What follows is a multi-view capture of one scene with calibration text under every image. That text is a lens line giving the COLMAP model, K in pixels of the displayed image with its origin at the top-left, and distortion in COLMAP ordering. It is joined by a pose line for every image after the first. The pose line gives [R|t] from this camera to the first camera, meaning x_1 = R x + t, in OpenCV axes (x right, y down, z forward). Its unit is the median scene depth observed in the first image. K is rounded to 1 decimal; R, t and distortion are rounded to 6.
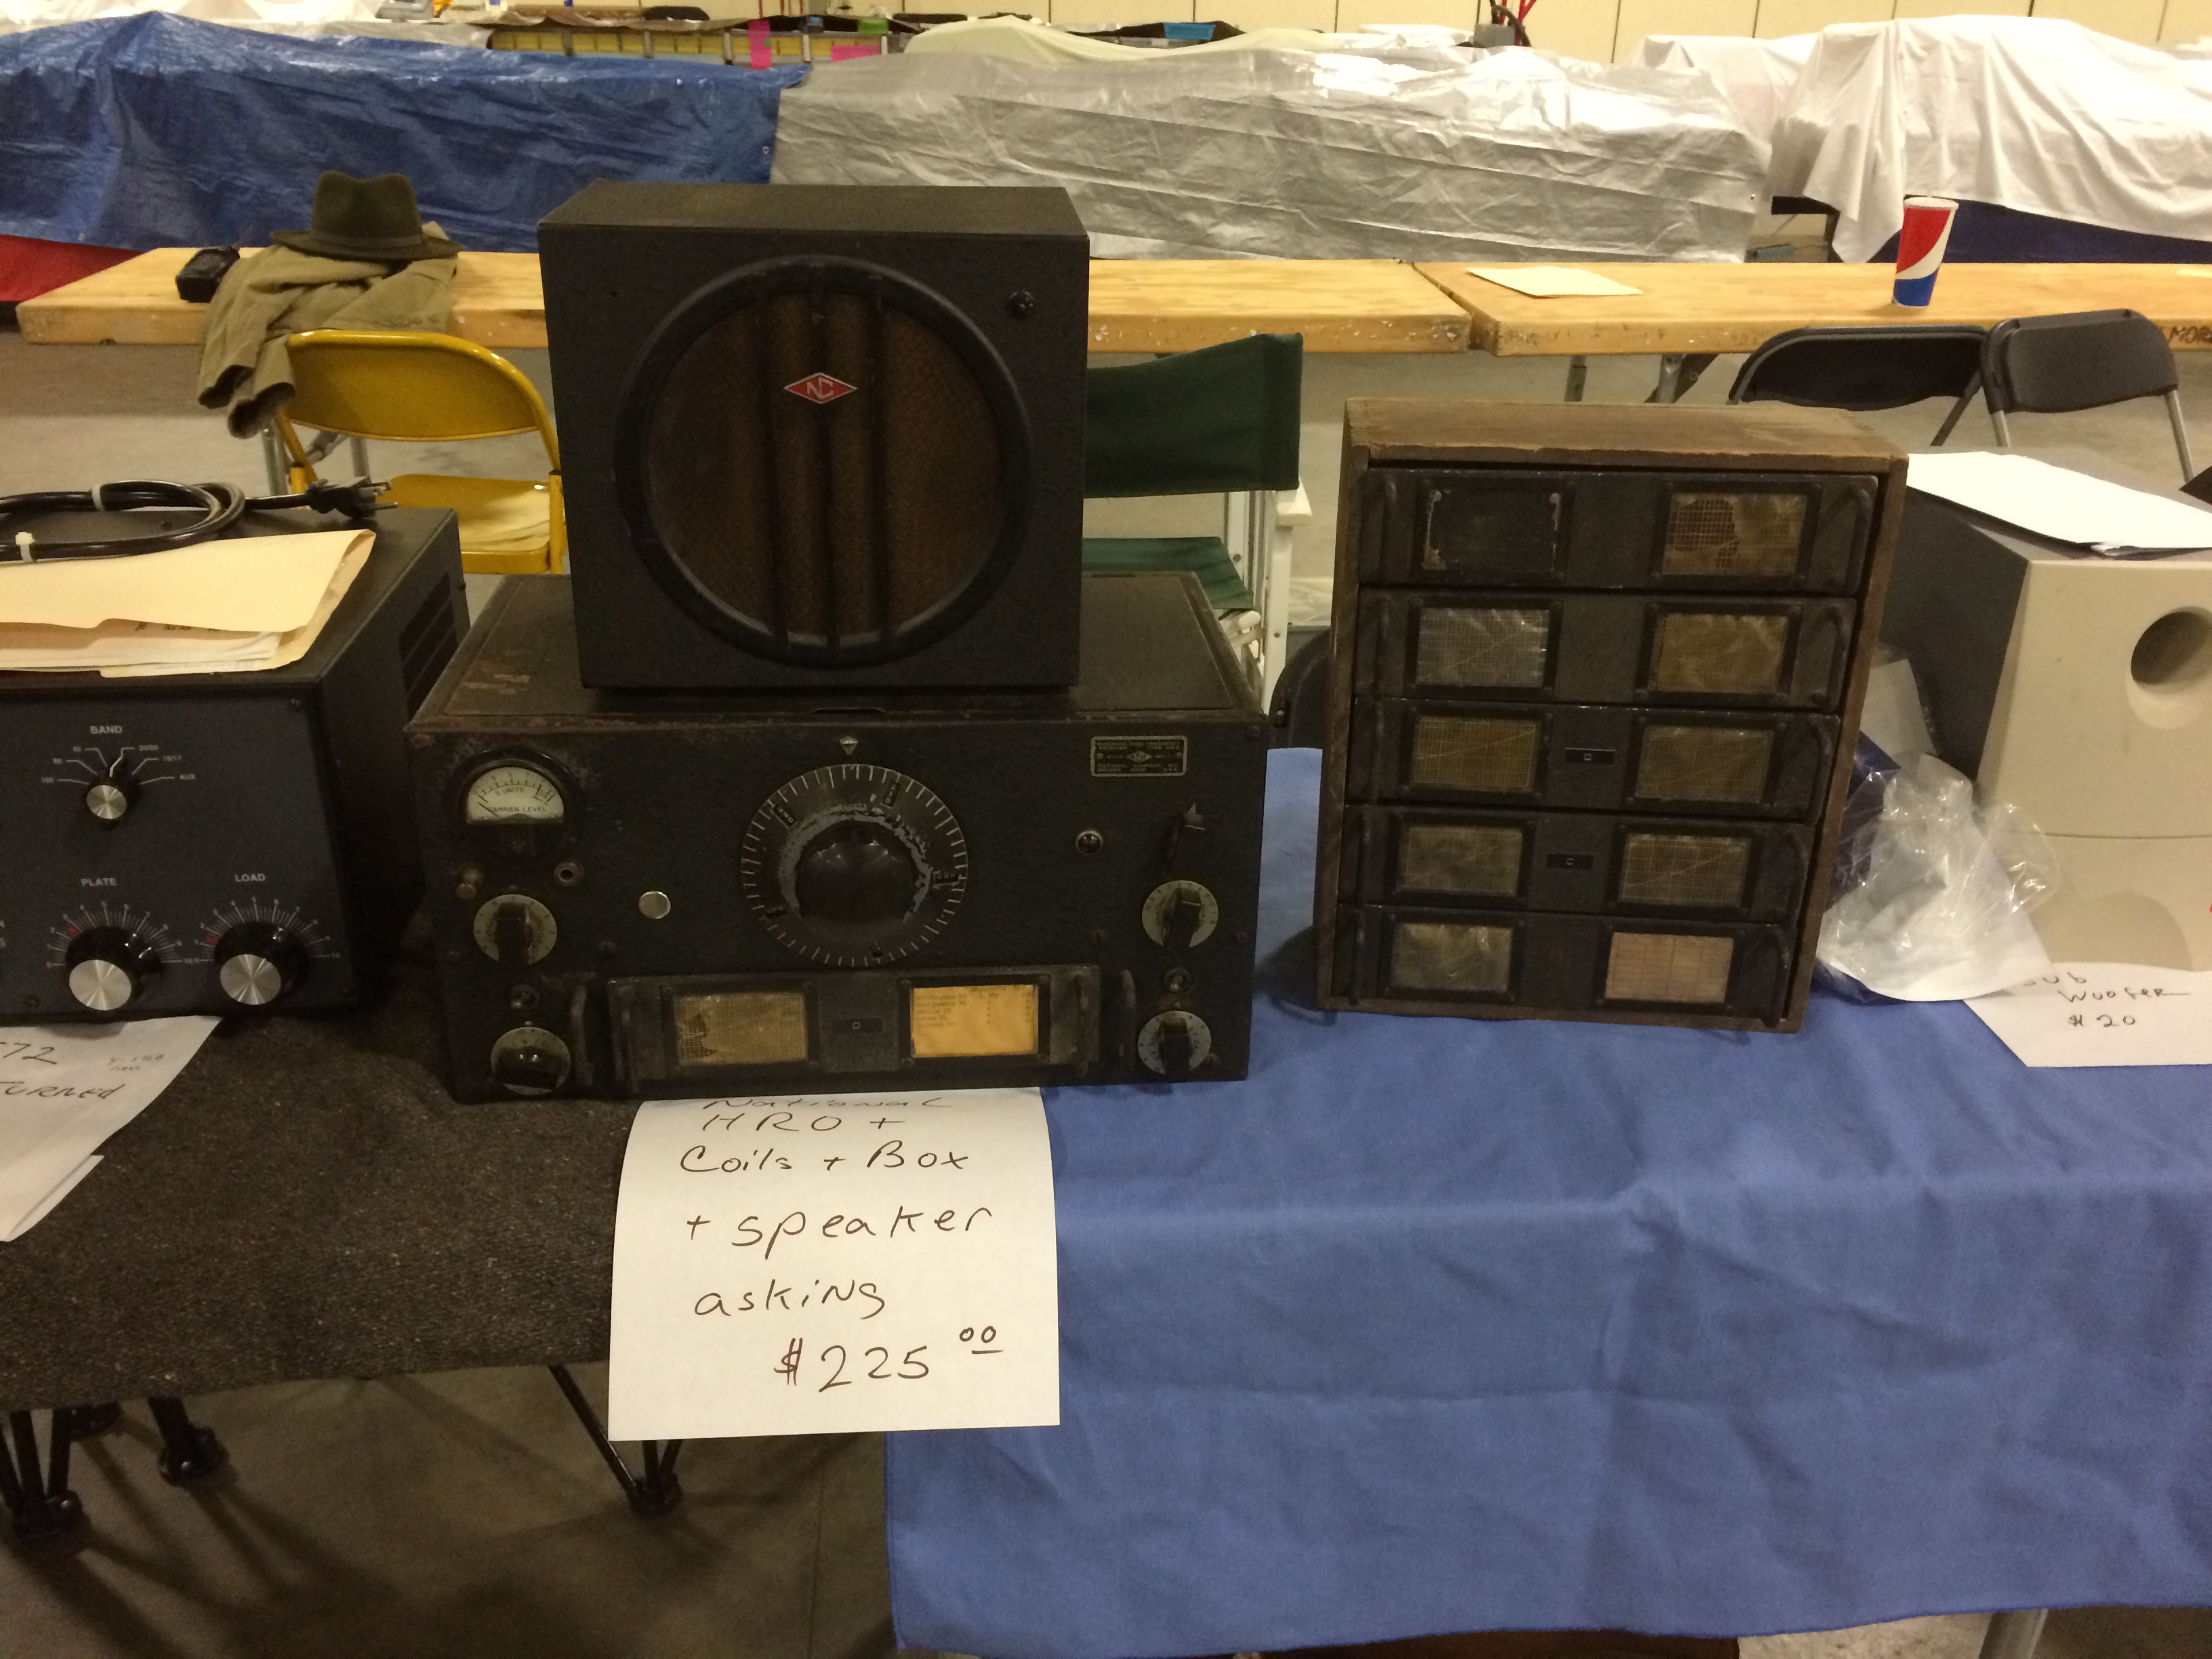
lens RADIAL K [[1895.4, 0, 1122.8], [0, 1895.4, 834.1], [0, 0, 1]] dist [0.082283, -0.116741]
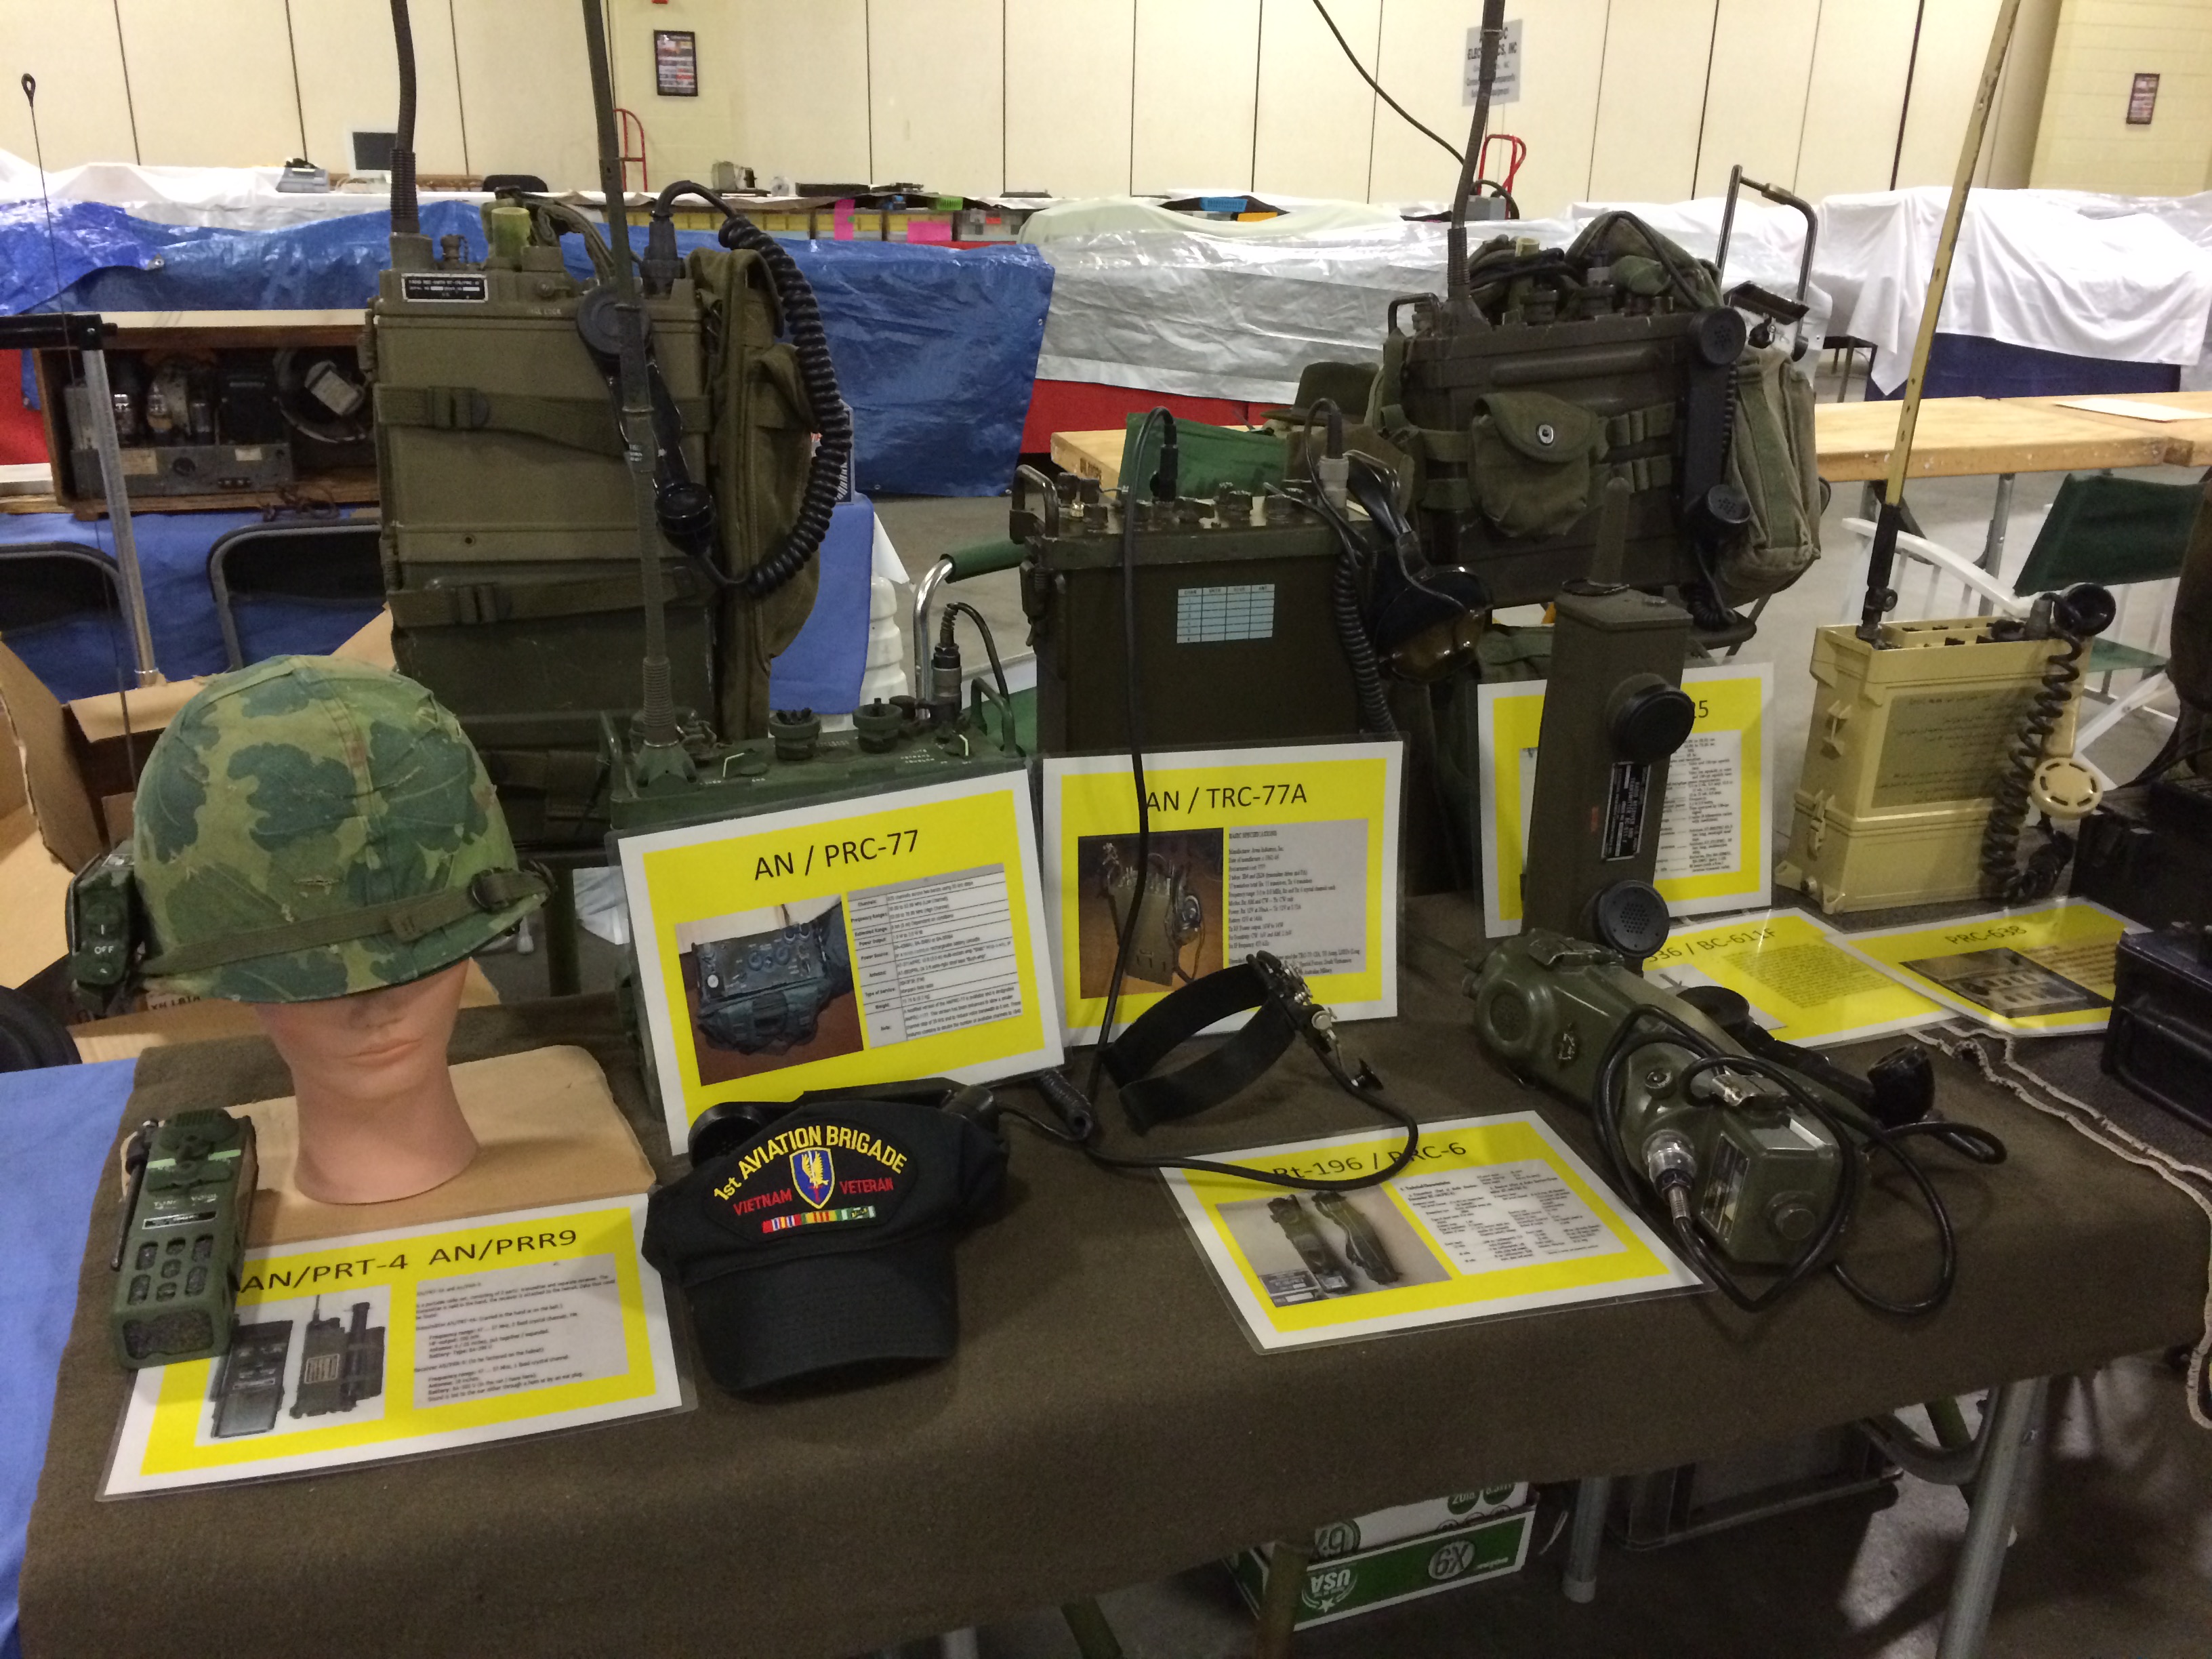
lens RADIAL K [[1895.4, 0, 1117.8], [0, 1895.4, 838.8], [0, 0, 1]] dist [0.082283, -0.116741]
pose [[0.967563, -0.089030, 0.236421, -0.417784], [0.103892, 0.993273, -0.051144, -0.002289], [-0.230277, 0.074048, 0.970304, -0.047601]]
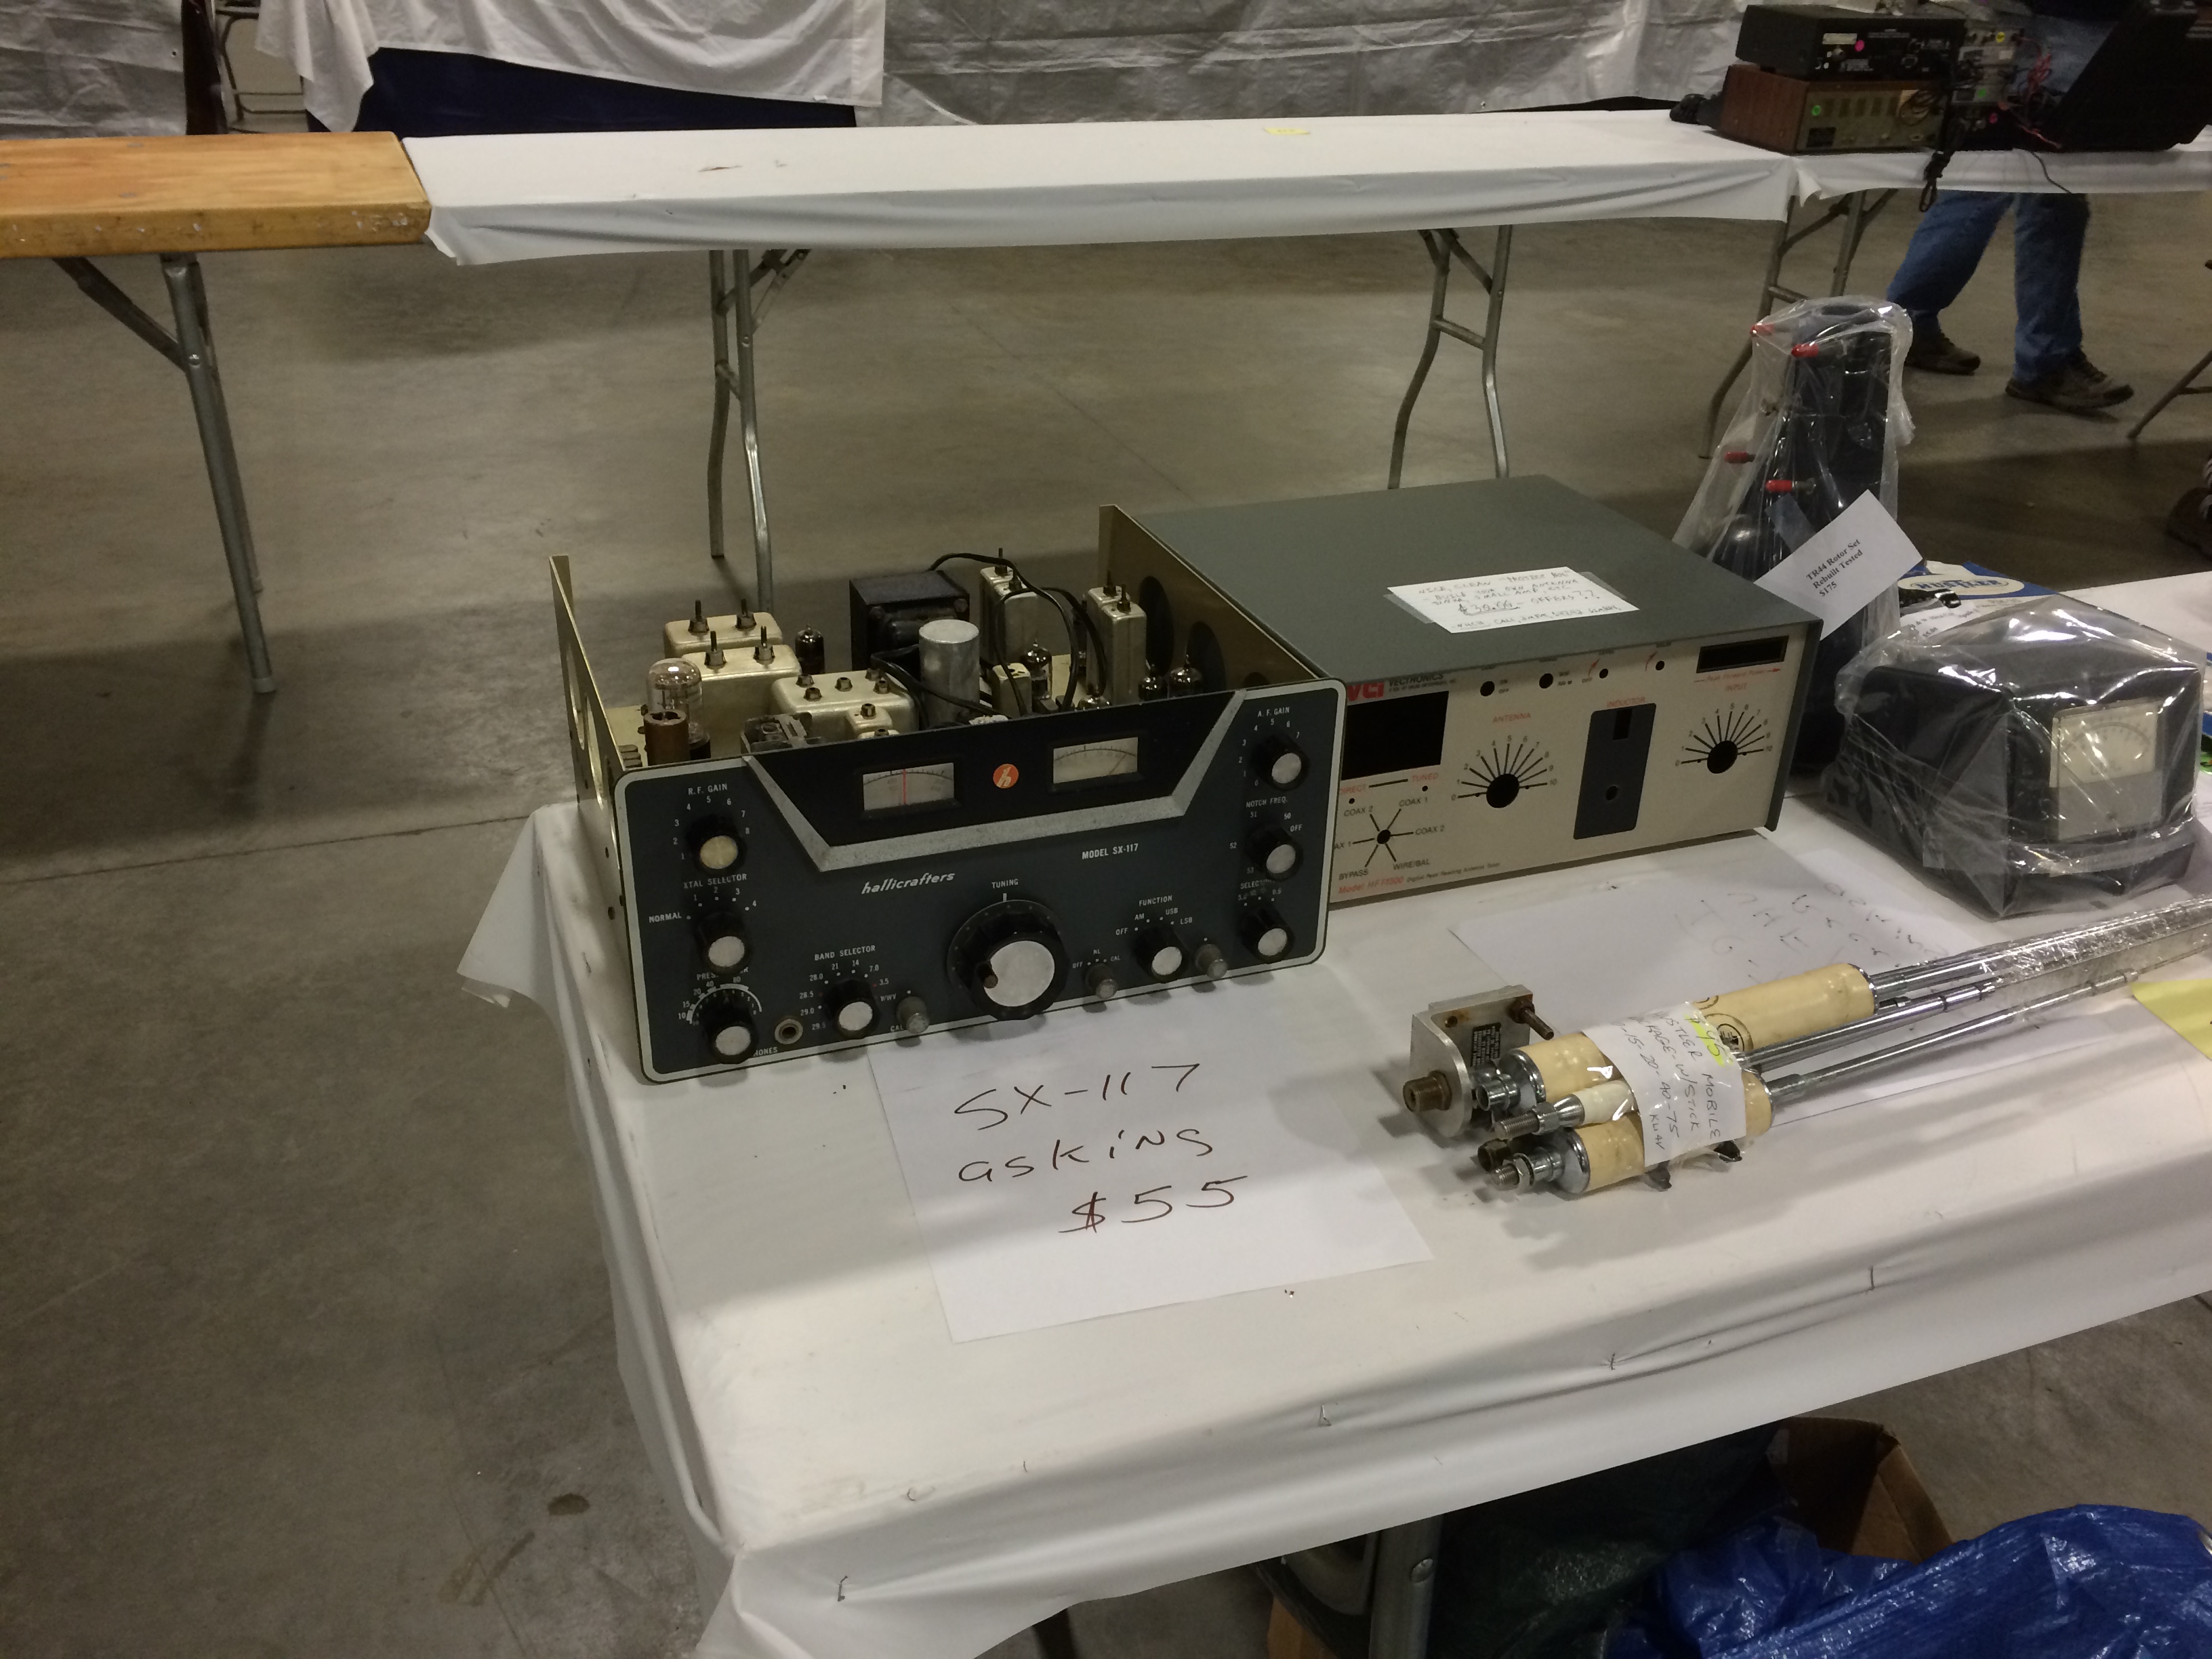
lens RADIAL K [[1895.4, 0, 1113.4], [0, 1895.4, 836.7], [0, 0, 1]] dist [0.082283, -0.116741]
pose [[0.960611, -0.116387, 0.252350, 0.473739], [0.099100, 0.991839, 0.080212, -0.024036], [-0.259626, -0.052045, 0.964306, 0.082414]]
